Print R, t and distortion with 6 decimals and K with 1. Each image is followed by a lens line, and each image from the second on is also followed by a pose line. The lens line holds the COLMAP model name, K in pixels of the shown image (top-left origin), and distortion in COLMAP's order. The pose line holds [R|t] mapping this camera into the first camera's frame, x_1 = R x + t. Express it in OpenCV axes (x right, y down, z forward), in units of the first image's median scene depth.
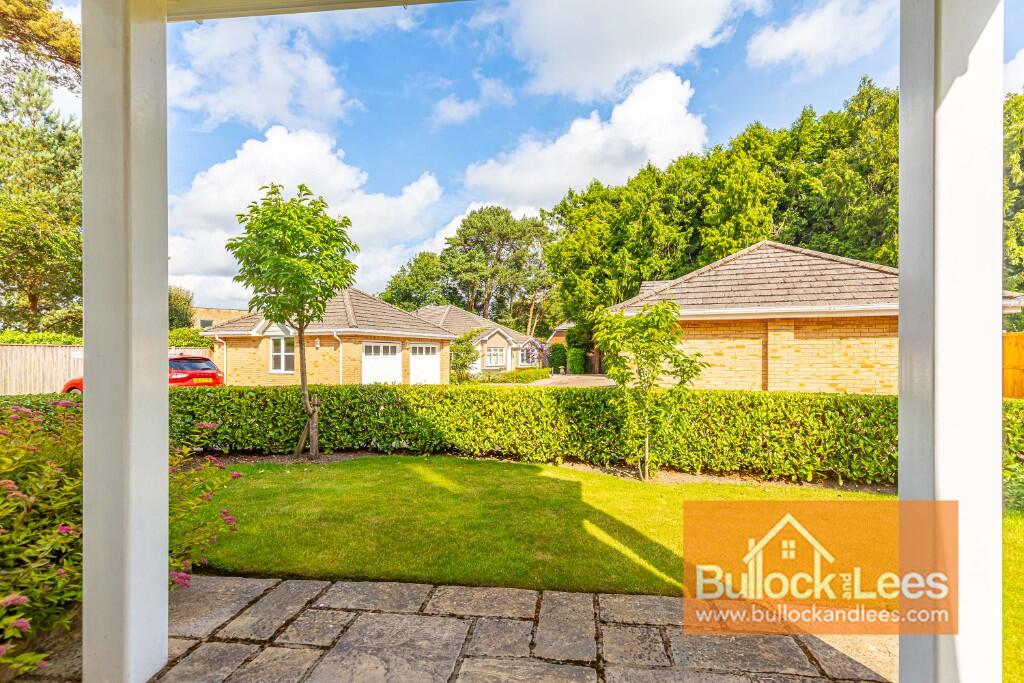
lens RADIAL K [[479.0, 0, 509.2], [0, 479.0, 352.0], [0, 0, 1]] dist [-0.001683, -0.000347]
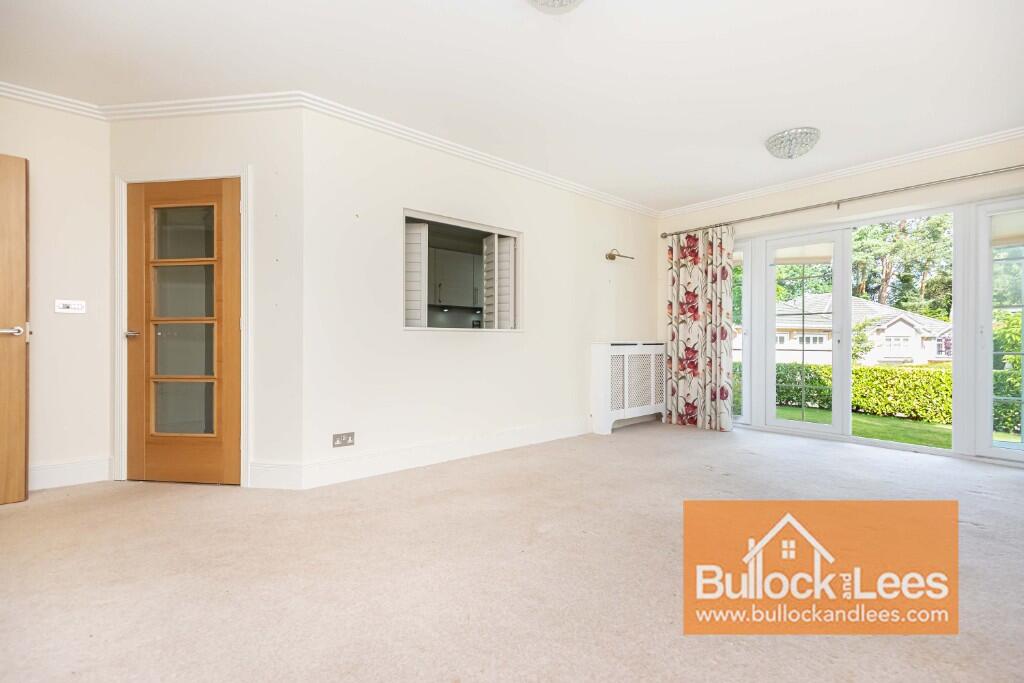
lens RADIAL K [[459.7, 0, 513.2], [0, 459.7, 341.1], [0, 0, 1]] dist [-0.000667, -0.000172]
pose [[0.748295, 0.002955, -0.663360, 0.005663], [-0.003045, 0.999995, 0.001020, -0.000037], [0.663360, 0.001256, 0.748300, -0.180126]]
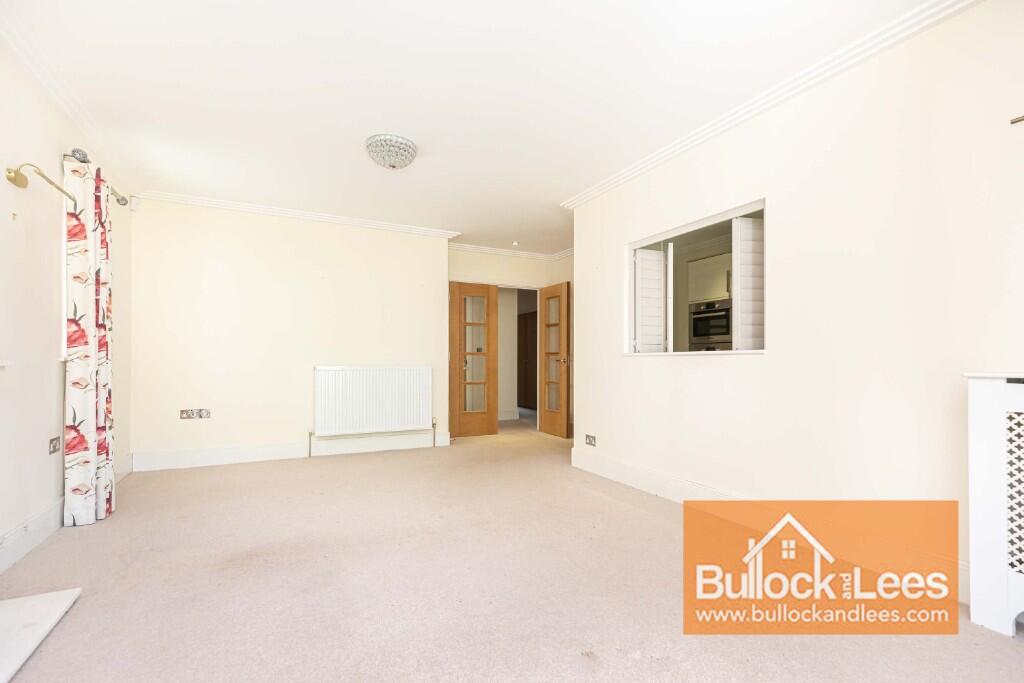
lens RADIAL K [[479.0, 0, 509.2], [0, 479.0, 352.0], [0, 0, 1]] dist [-0.001683, -0.000347]
pose [[-0.828487, -0.010813, -0.559904, 0.011472], [-0.000193, 0.999819, -0.019024, -0.002363], [0.560008, -0.015653, -0.828339, 0.168701]]
